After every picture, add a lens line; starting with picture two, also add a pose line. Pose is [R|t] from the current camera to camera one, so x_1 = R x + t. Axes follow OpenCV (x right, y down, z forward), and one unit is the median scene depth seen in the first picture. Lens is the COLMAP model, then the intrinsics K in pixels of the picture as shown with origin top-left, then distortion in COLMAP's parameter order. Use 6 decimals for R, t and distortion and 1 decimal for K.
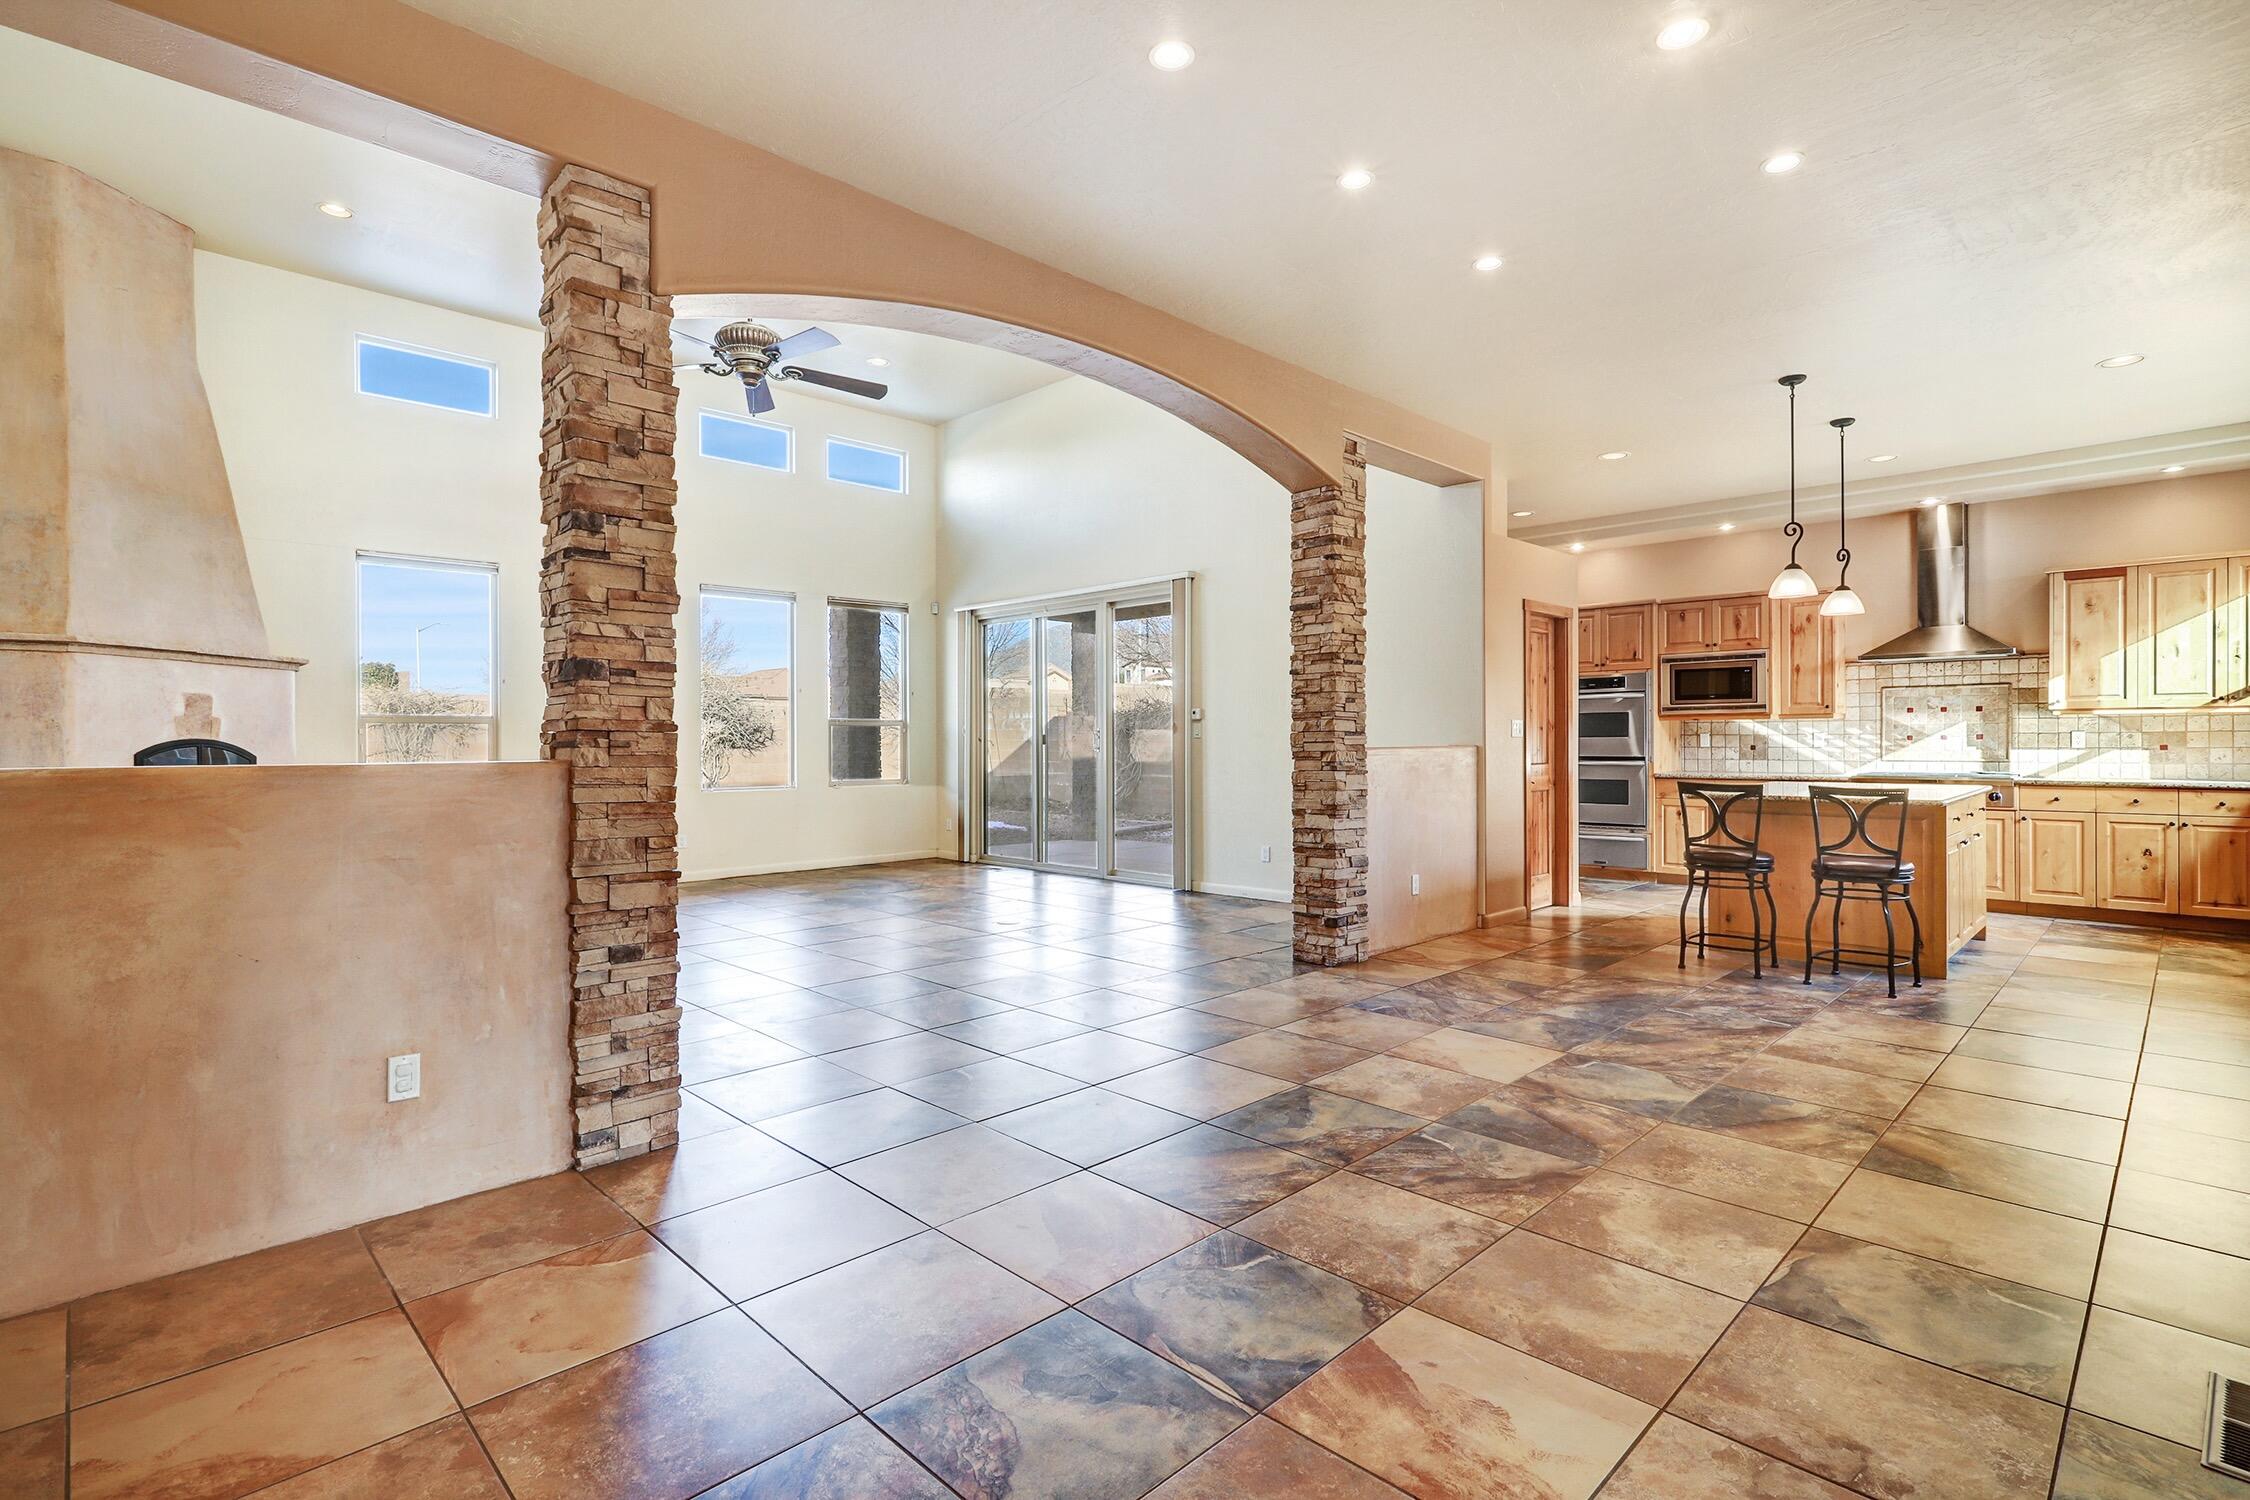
lens RADIAL K [[1069.8, 0, 1119.4], [0, 1069.8, 747.5], [0, 0, 1]] dist [-0.003763, 0.002139]
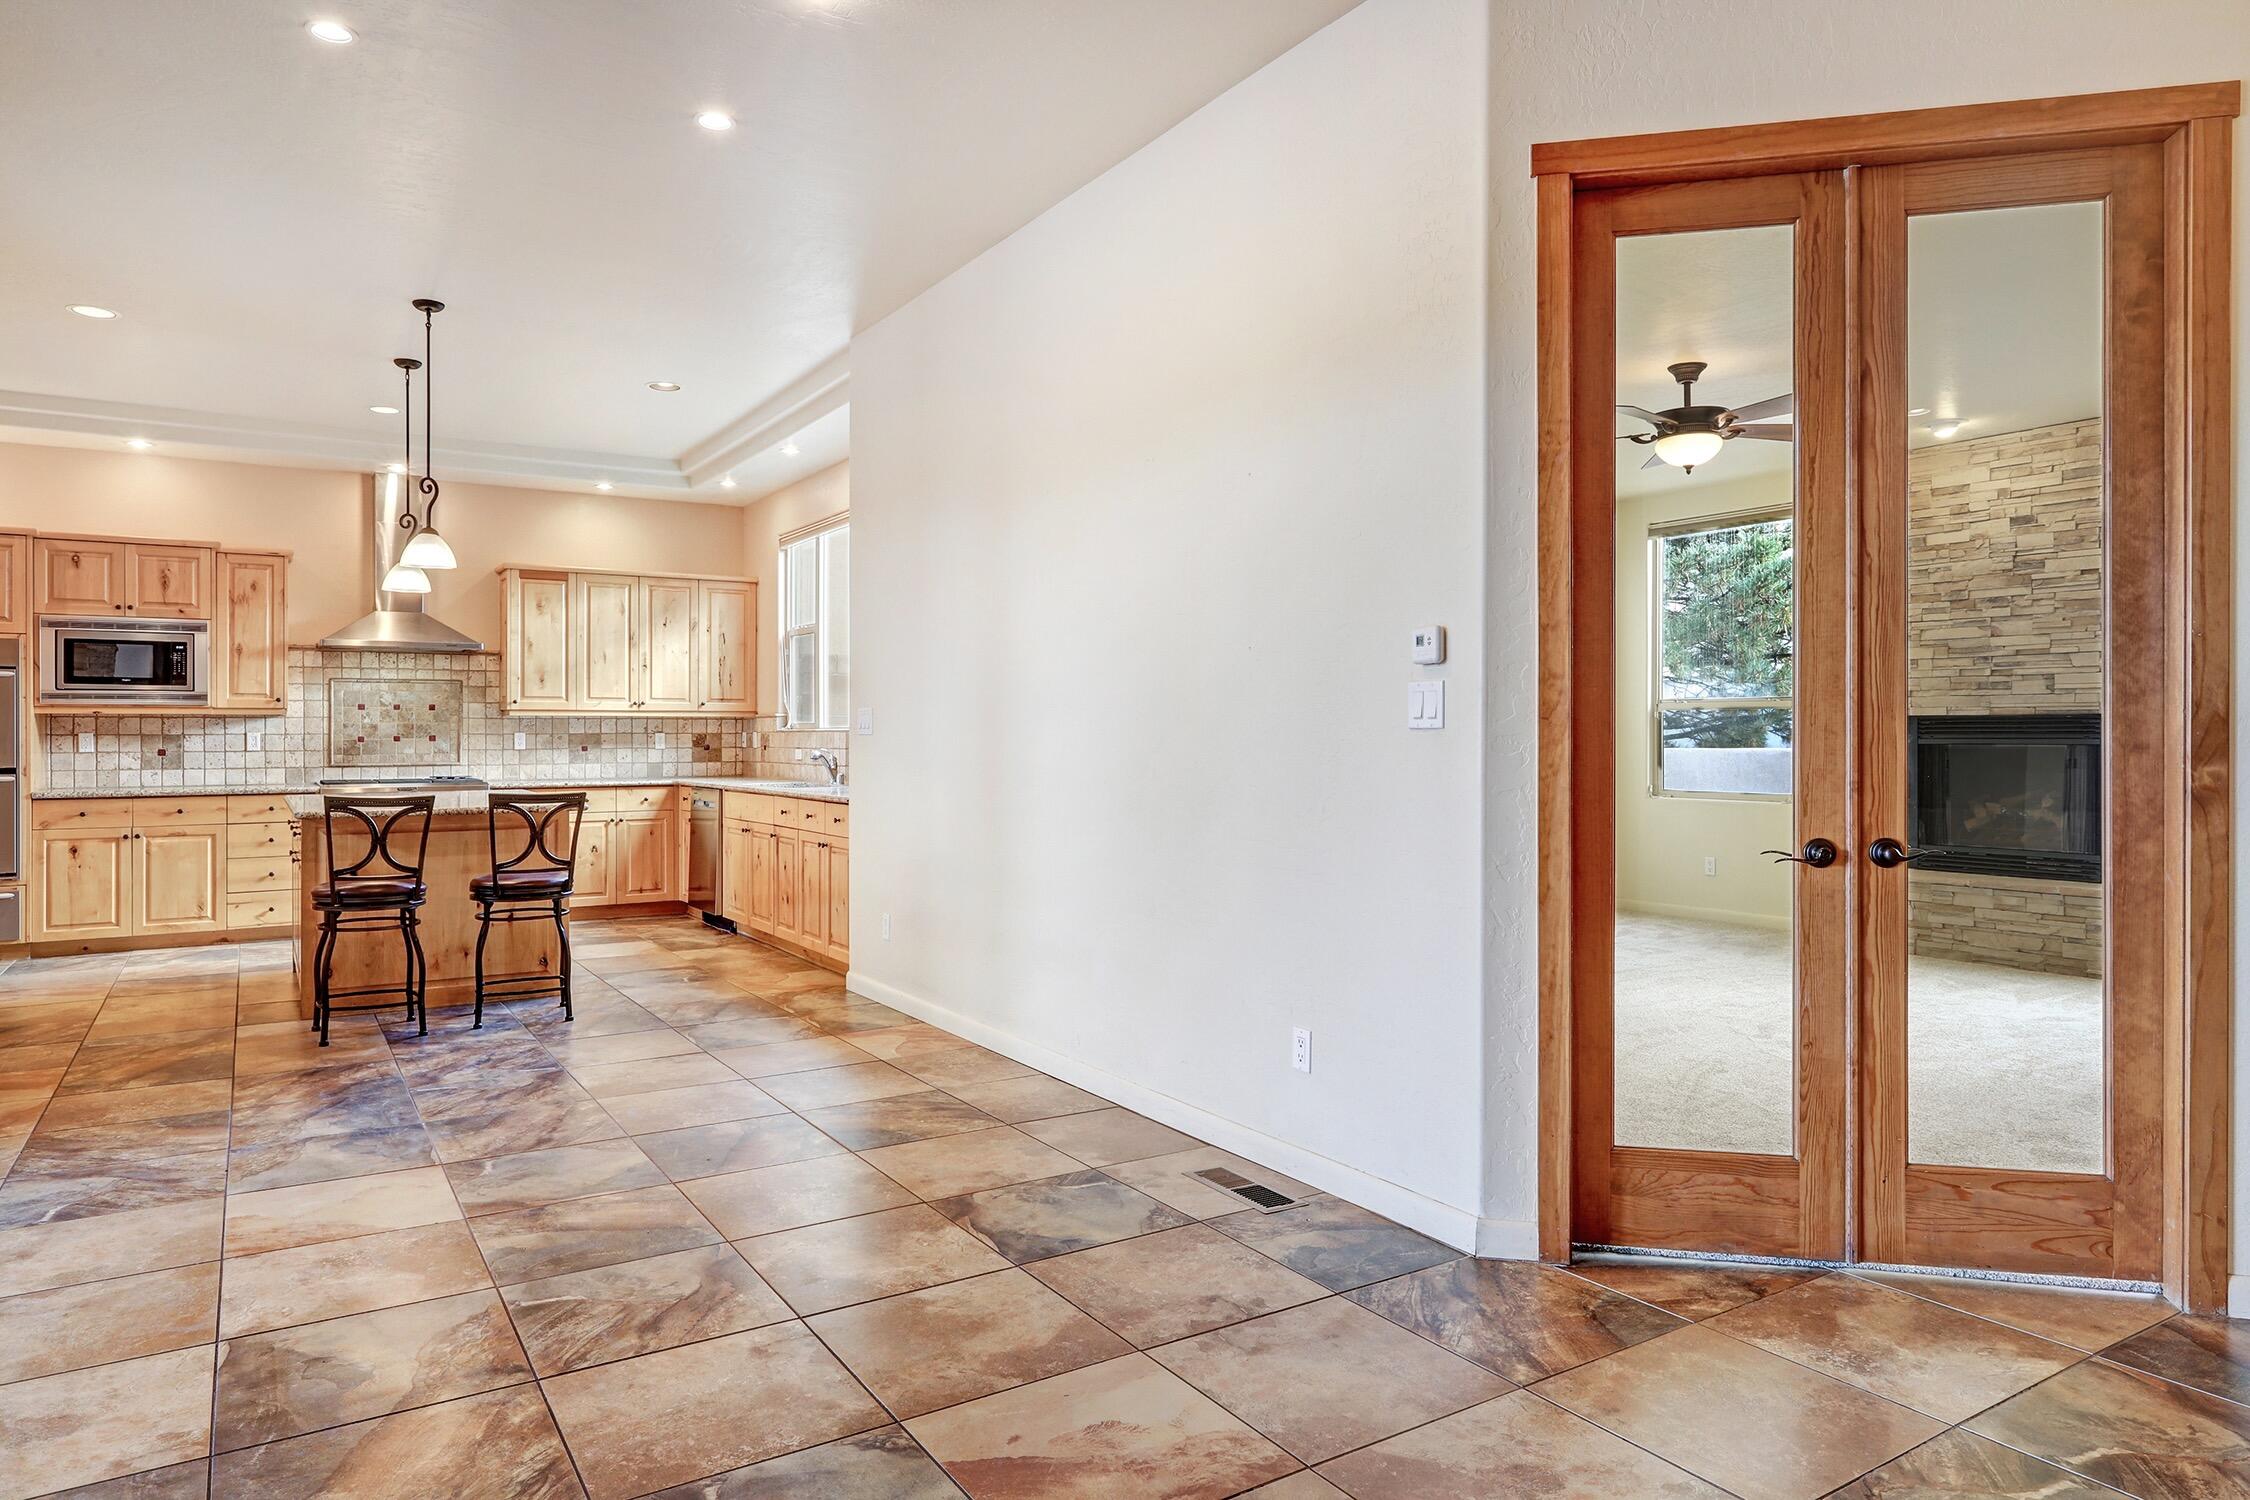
lens RADIAL K [[1385.0, 0, 1123.2], [0, 1385.0, 743.9], [0, 0, 1]] dist [0.000836, 0.000514]
pose [[0.208699, -0.002093, 0.977978, -0.403127], [0.009037, 0.999959, 0.000212, -0.000167], [-0.977938, 0.008793, 0.208709, 0.329064]]
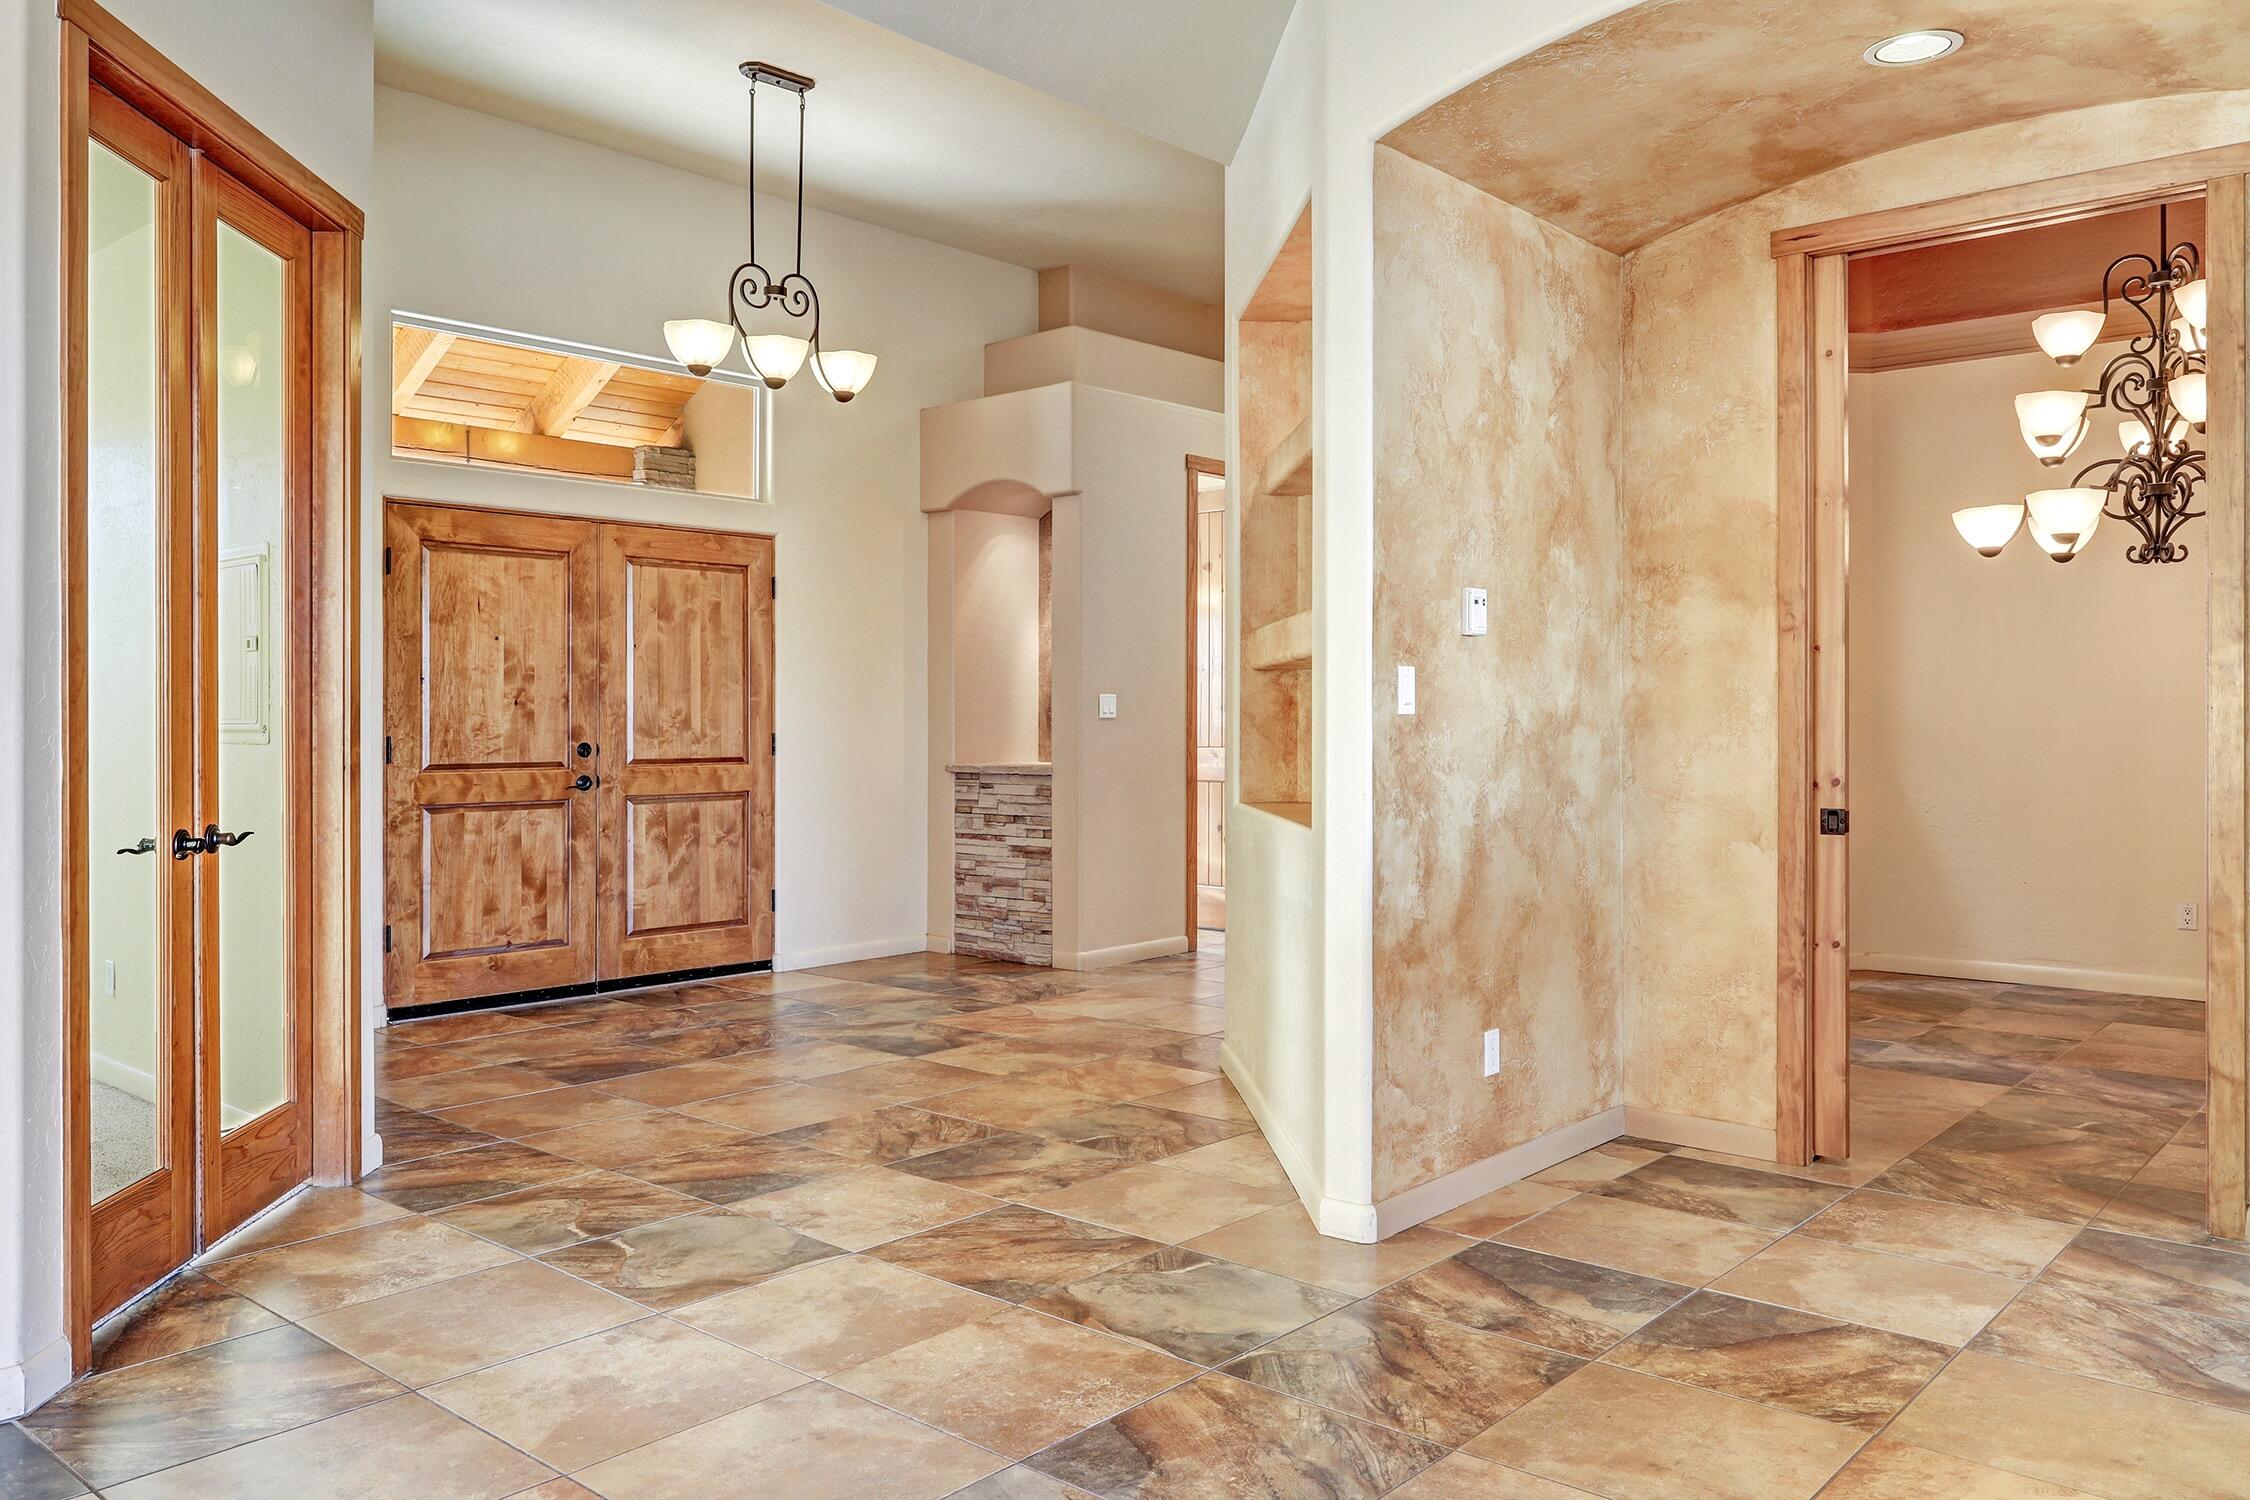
lens RADIAL K [[1662.4, 0, 1130.0], [0, 1662.4, 746.3], [0, 0, 1]] dist [0.003376, 0.001813]
pose [[-0.996590, 0.007258, -0.082192, -0.118572], [0.005313, 0.999701, 0.023852, -0.004927], [0.082340, 0.023334, -0.996331, 0.840240]]
